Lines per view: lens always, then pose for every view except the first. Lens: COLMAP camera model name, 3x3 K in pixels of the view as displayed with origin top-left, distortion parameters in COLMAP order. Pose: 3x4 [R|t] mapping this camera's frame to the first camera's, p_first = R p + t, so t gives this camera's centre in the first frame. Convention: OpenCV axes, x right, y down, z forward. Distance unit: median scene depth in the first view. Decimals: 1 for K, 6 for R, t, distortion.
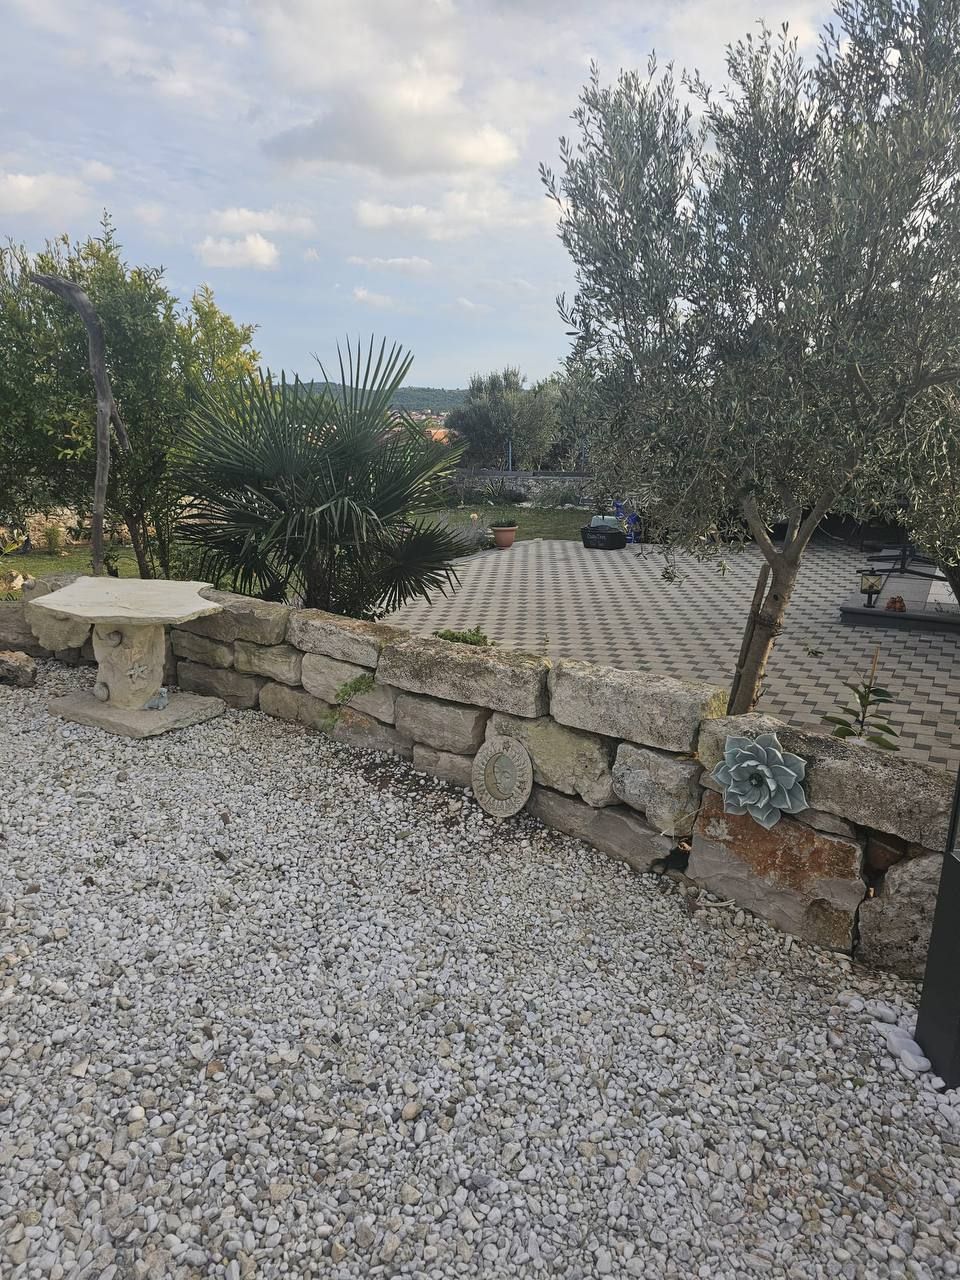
lens RADIAL K [[824.7, 0, 480.0], [0, 824.7, 640.0], [0, 0, 1]] dist [0.003811, -0.019877]
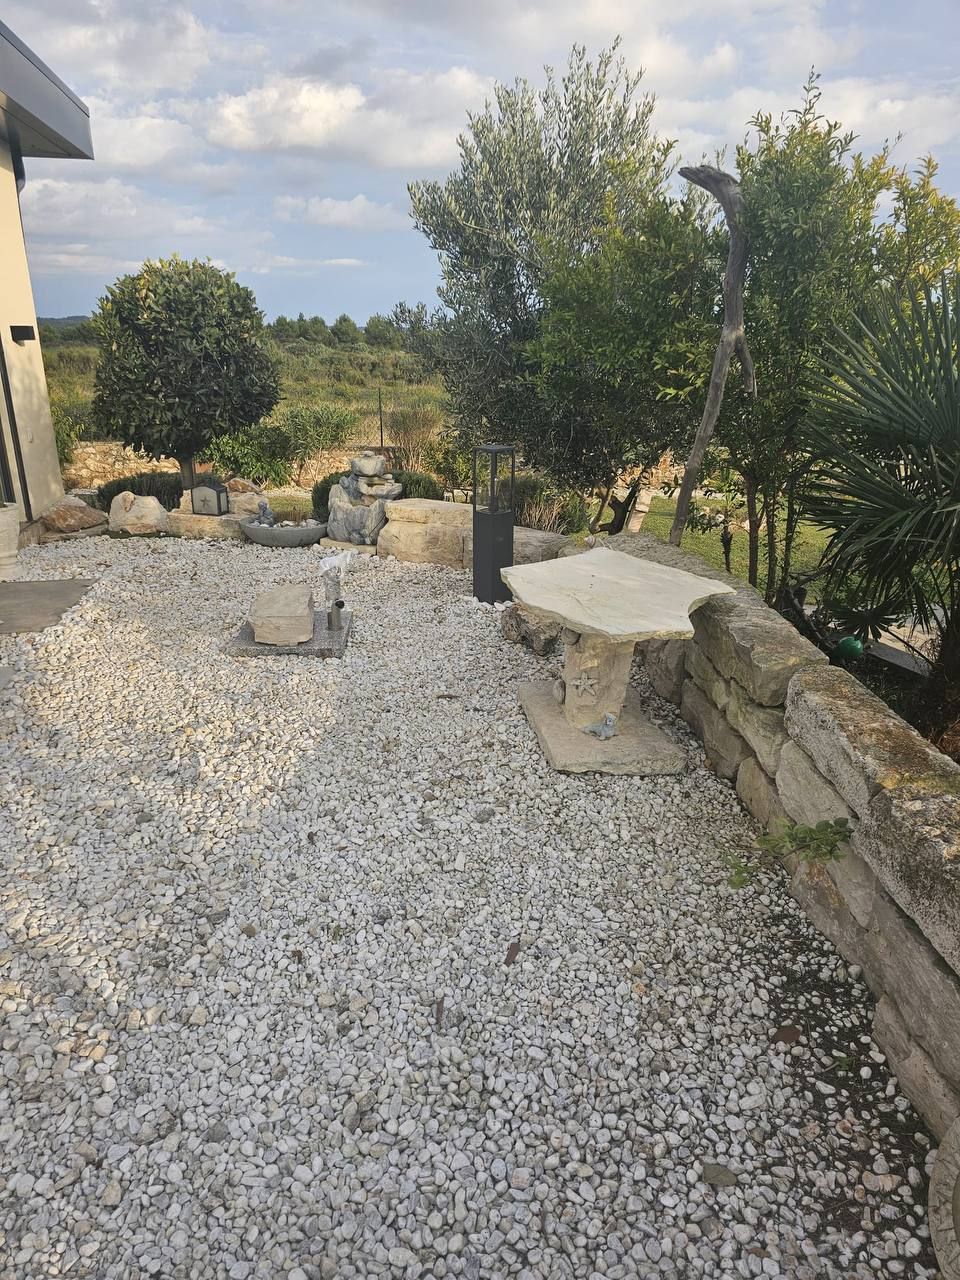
lens RADIAL K [[824.7, 0, 480.0], [0, 824.7, 640.0], [0, 0, 1]] dist [0.003811, -0.019877]
pose [[0.606144, 0.264768, -0.749992, 0.090283], [-0.219406, 0.962039, 0.162303, -0.107685], [0.764494, 0.066174, 0.641226, 0.456743]]
